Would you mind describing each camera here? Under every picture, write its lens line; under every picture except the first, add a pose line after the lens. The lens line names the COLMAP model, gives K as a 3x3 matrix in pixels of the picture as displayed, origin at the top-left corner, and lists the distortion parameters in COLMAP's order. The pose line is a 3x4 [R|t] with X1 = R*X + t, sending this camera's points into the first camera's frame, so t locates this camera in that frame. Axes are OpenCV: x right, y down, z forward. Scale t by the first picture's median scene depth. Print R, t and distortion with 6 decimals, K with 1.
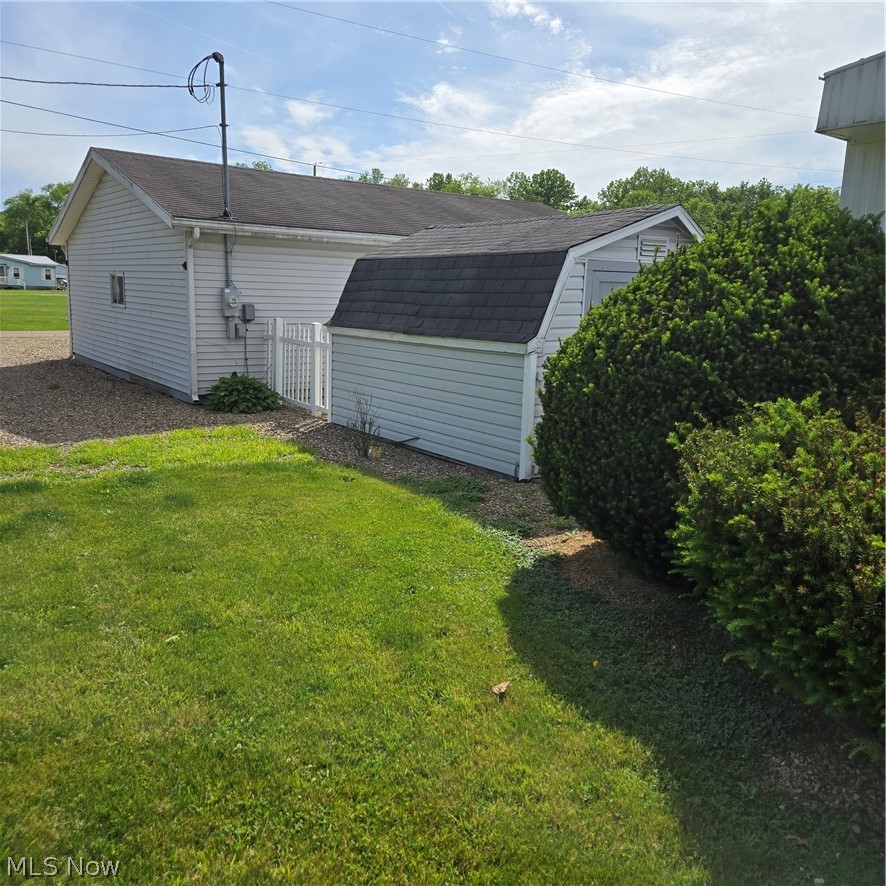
lens RADIAL K [[786.1, 0, 435.6], [0, 786.1, 433.6], [0, 0, 1]] dist [0.079384, -0.066070]
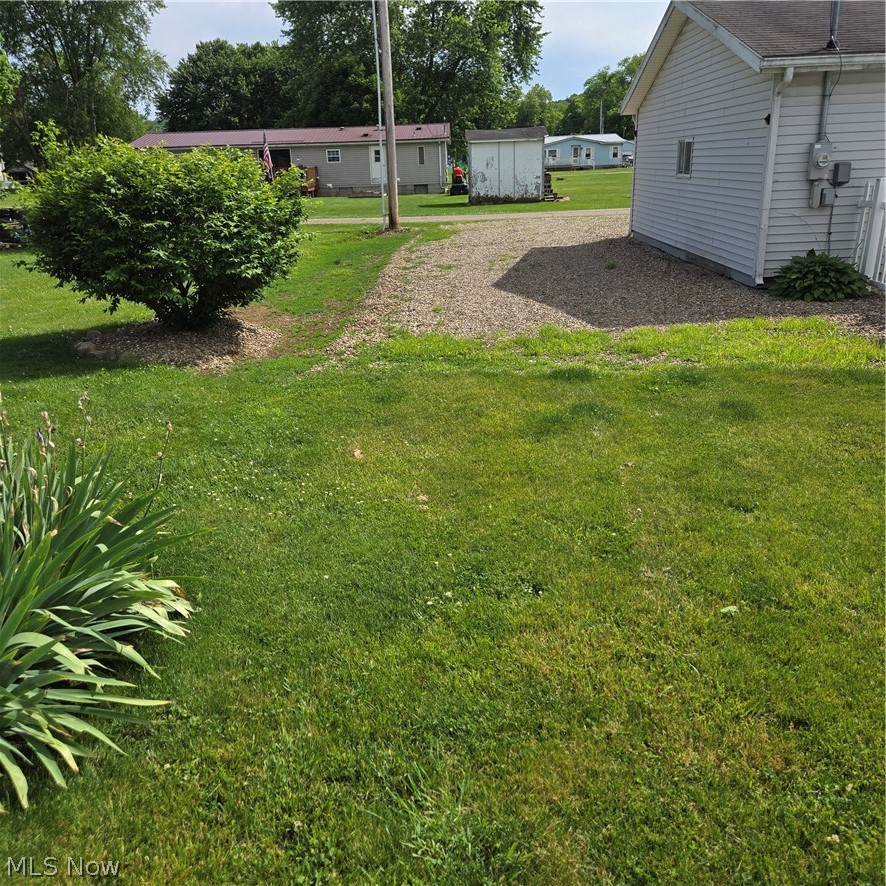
lens RADIAL K [[786.1, 0, 442.1], [0, 786.1, 439.4], [0, 0, 1]] dist [0.079384, -0.066070]
pose [[0.796728, 0.144123, -0.586902, -0.052439], [-0.050699, 0.983664, 0.172729, -0.009029], [0.602208, -0.107863, 0.791019, 0.102368]]
